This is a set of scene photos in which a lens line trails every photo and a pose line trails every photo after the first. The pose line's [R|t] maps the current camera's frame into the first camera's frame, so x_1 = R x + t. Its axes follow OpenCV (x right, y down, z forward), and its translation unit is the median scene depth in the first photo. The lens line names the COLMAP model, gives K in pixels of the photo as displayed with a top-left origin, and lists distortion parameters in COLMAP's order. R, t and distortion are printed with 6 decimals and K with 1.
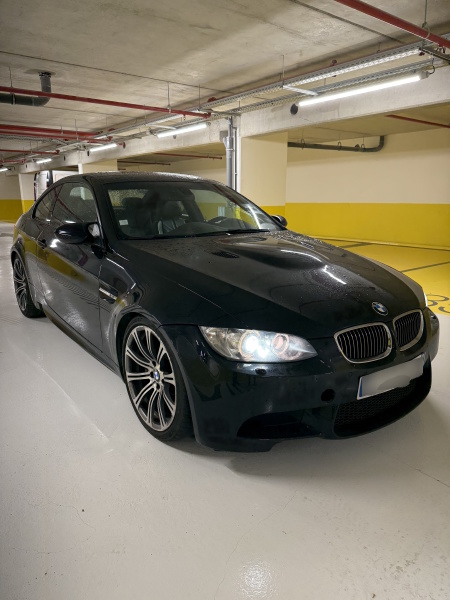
lens RADIAL K [[429.4, 0, 222.6], [0, 429.4, 304.9], [0, 0, 1]] dist [0.018068, -0.026309]
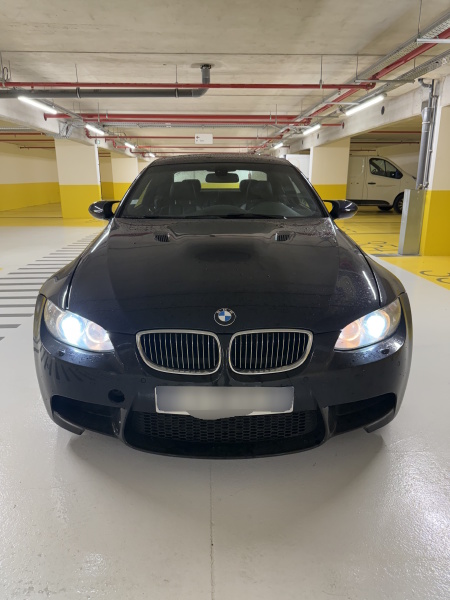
lens RADIAL K [[429.4, 0, 235.1], [0, 429.4, 301.7], [0, 0, 1]] dist [0.018068, -0.026309]
pose [[0.830342, 0.148568, -0.537085, 0.335649], [-0.131884, 0.988817, 0.069631, -0.032174], [0.541423, 0.013015, 0.840649, 0.132761]]
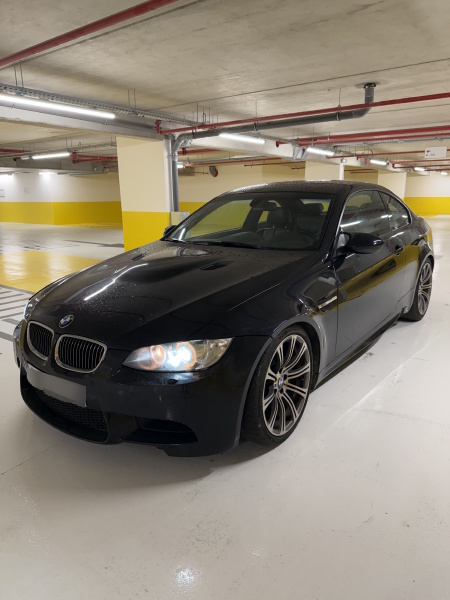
lens RADIAL K [[429.4, 0, 222.5], [0, 429.4, 301.5], [0, 0, 1]] dist [0.018068, -0.026309]
pose [[0.279022, 0.226854, -0.933104, 0.608167], [-0.223828, 0.960295, 0.166535, -0.126651], [0.933835, 0.162388, 0.318720, 0.425982]]
